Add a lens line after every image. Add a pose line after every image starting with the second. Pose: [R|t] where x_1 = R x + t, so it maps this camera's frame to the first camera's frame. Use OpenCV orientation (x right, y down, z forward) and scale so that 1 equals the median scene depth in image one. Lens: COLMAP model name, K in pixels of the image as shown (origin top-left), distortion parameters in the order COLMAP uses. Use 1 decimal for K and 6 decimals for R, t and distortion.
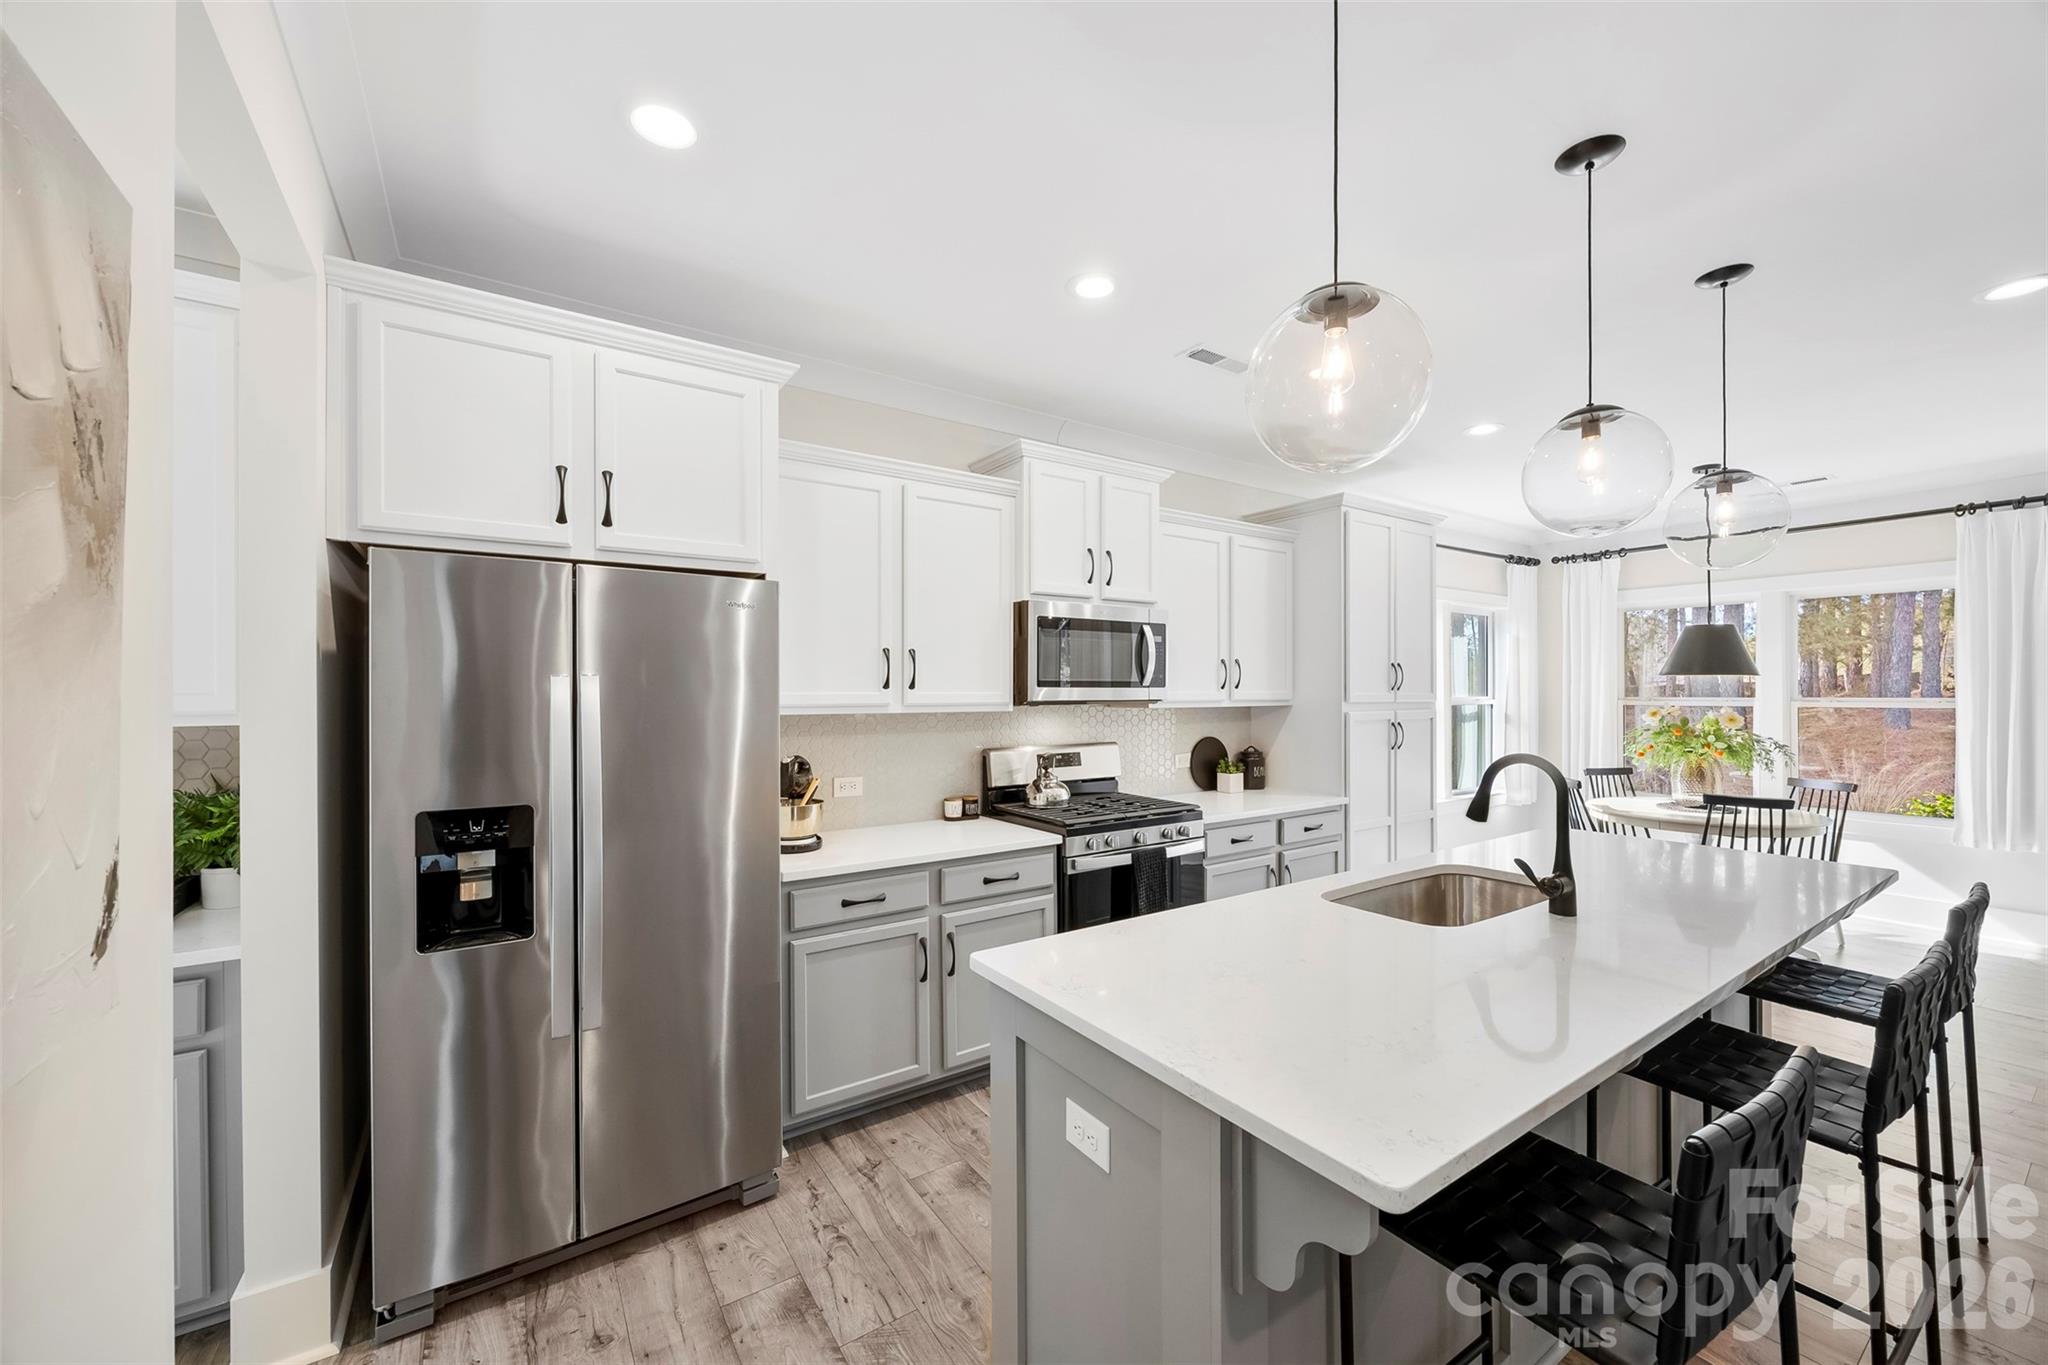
lens RADIAL K [[786.6, 0, 1045.5], [0, 786.6, 689.6], [0, 0, 1]] dist [-0.003495, 0.000733]
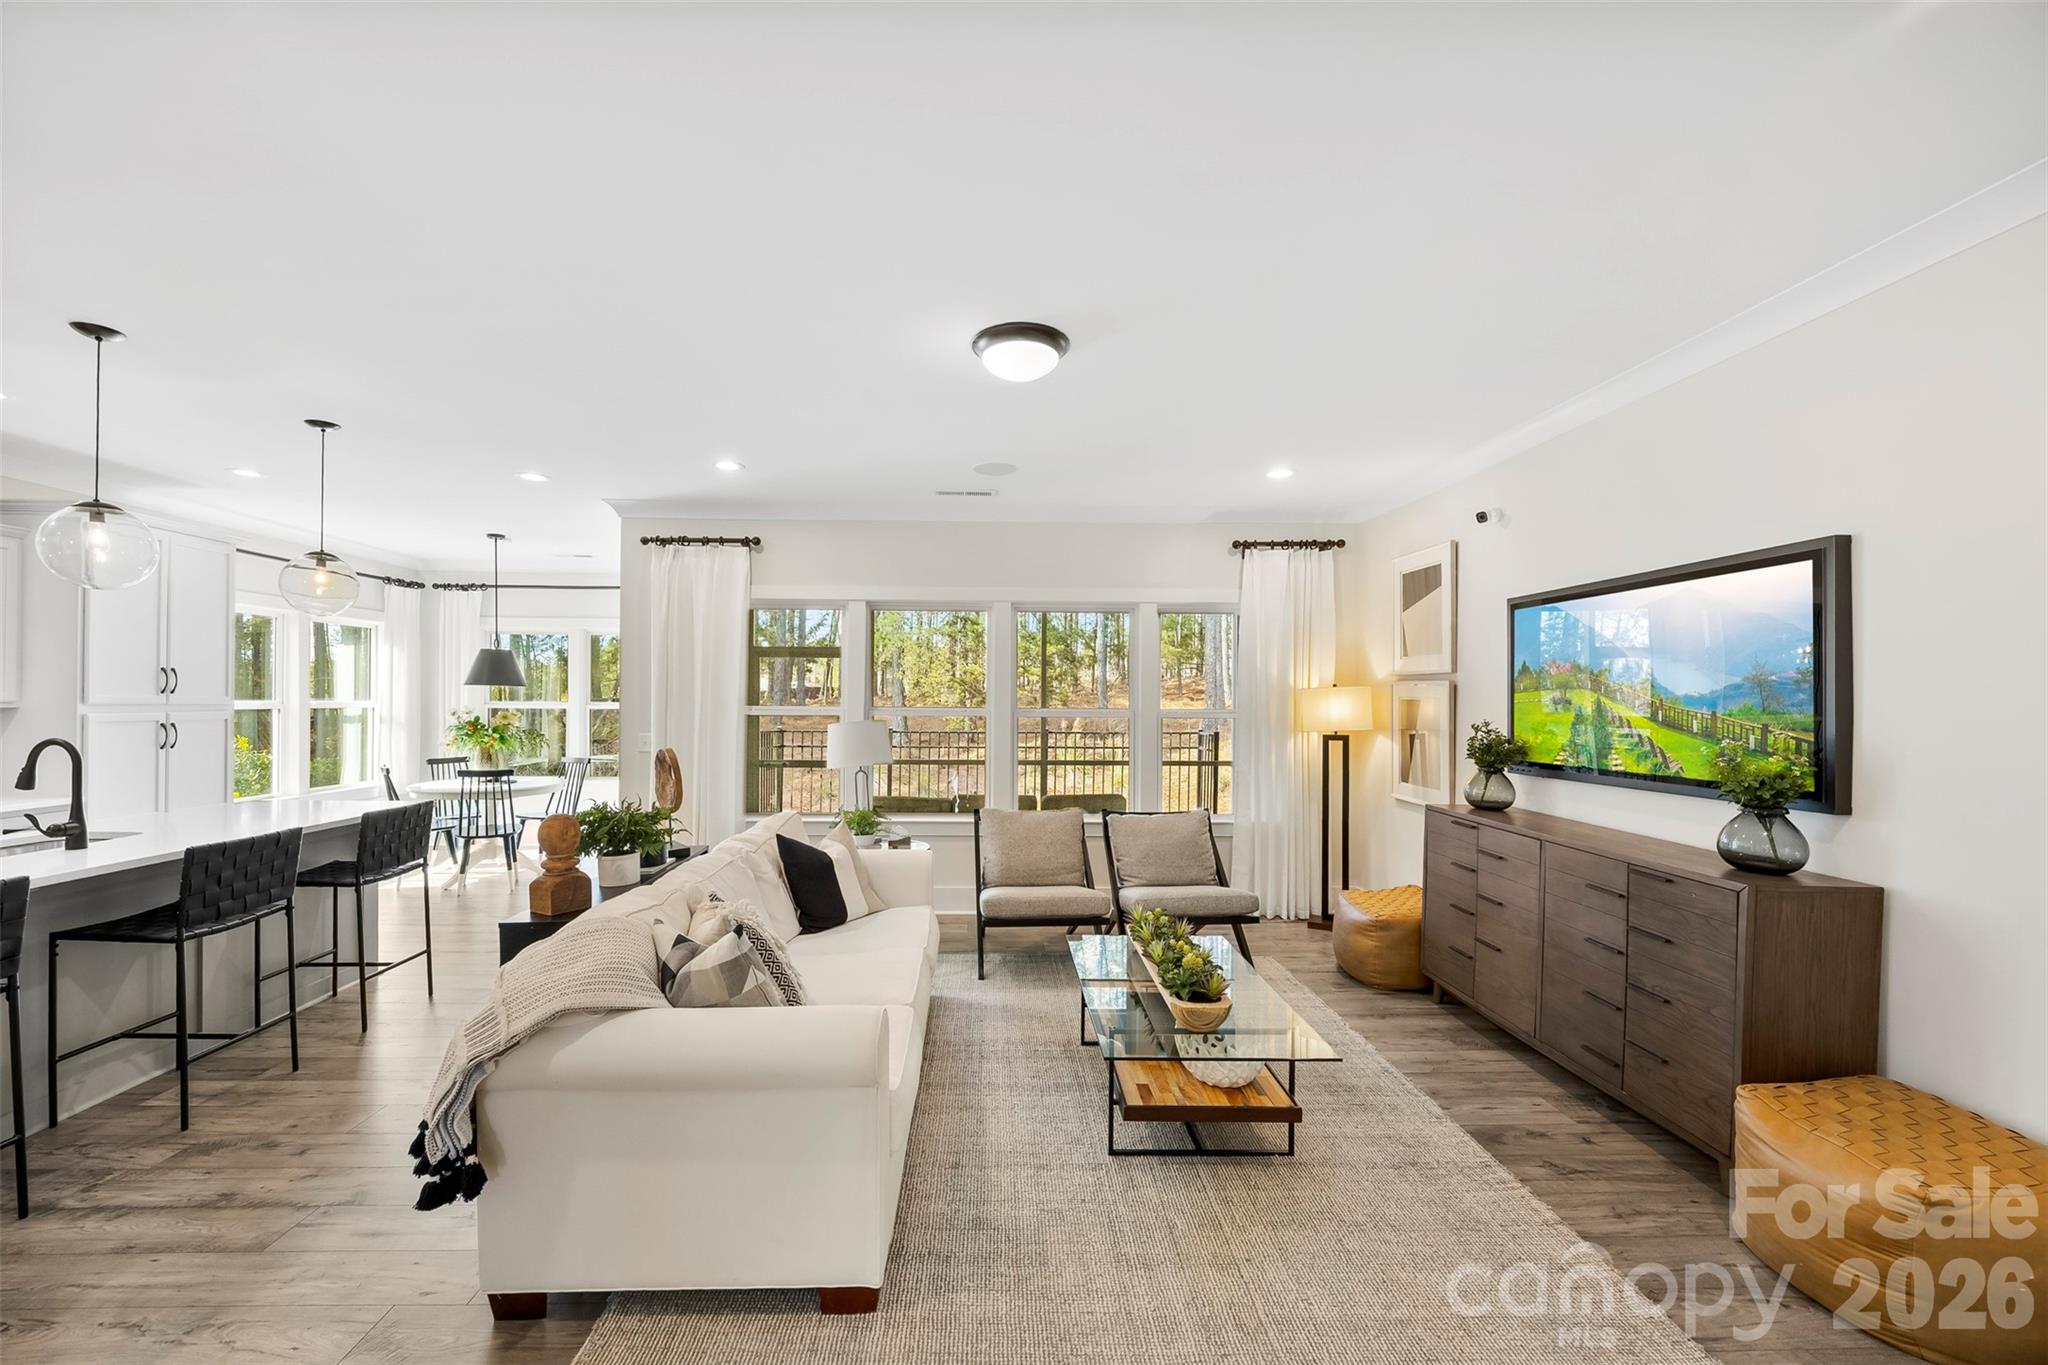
lens RADIAL K [[786.6, 0, 980.4], [0, 786.6, 699.5], [0, 0, 1]] dist [-0.003495, 0.000733]
pose [[0.555957, 0.005224, 0.831195, 0.195142], [-0.010054, 0.999949, 0.000441, -0.002881], [-0.831150, -0.008602, 0.555981, -0.584597]]
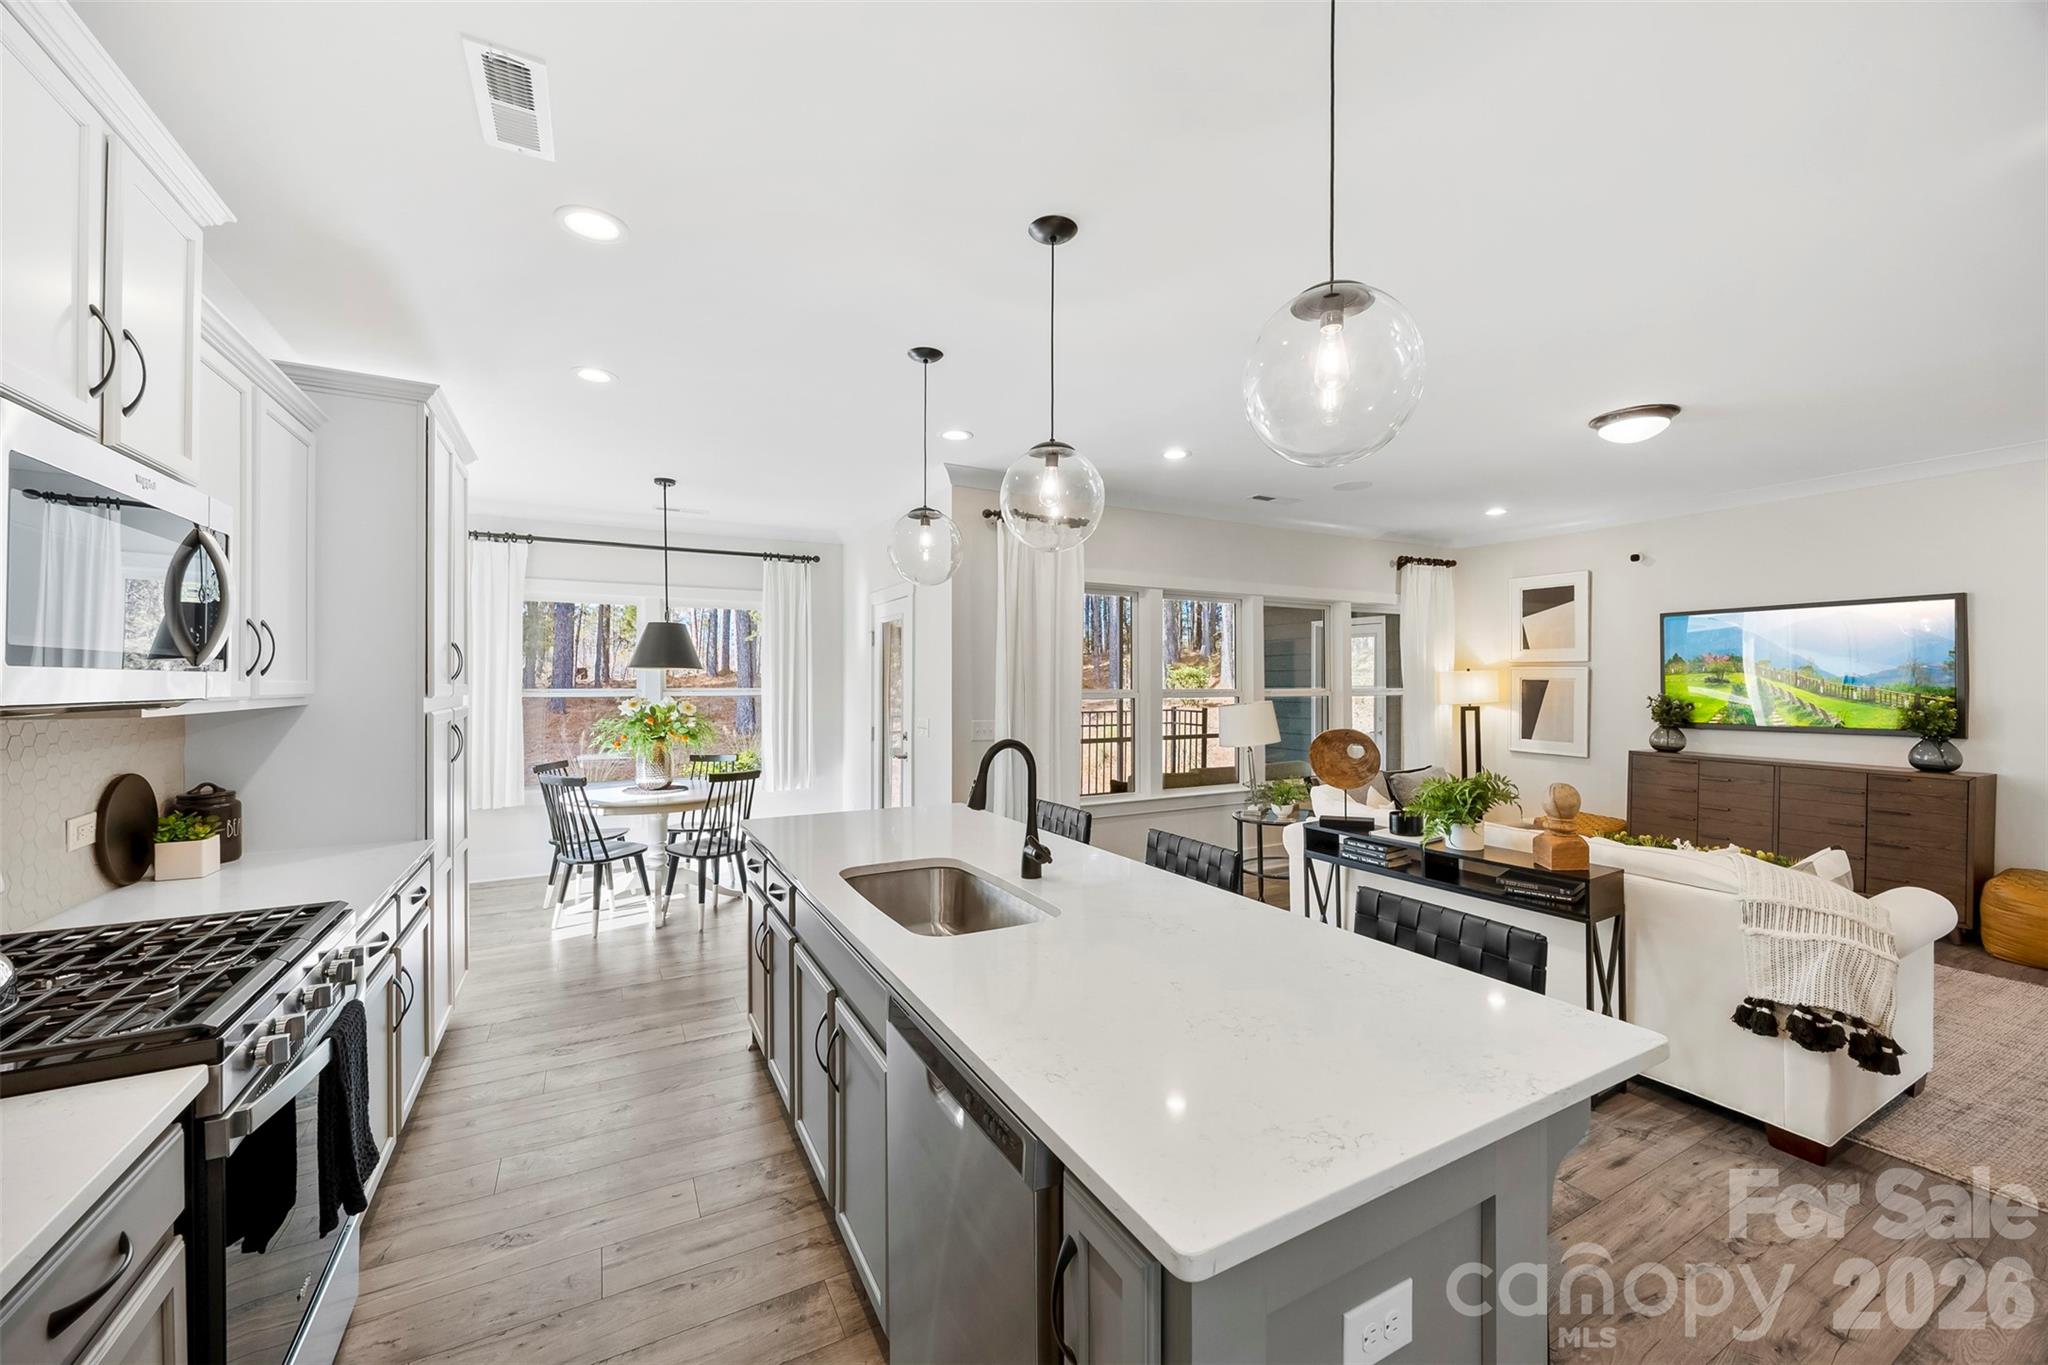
lens RADIAL K [[786.6, 0, 1020.6], [0, 786.6, 677.6], [0, 0, 1]] dist [-0.003495, 0.000733]
pose [[0.113417, 0.008886, 0.993508, -0.240447], [-0.002967, 0.999959, -0.008605, 0.003402], [-0.993543, -0.001972, 0.113439, 0.448315]]
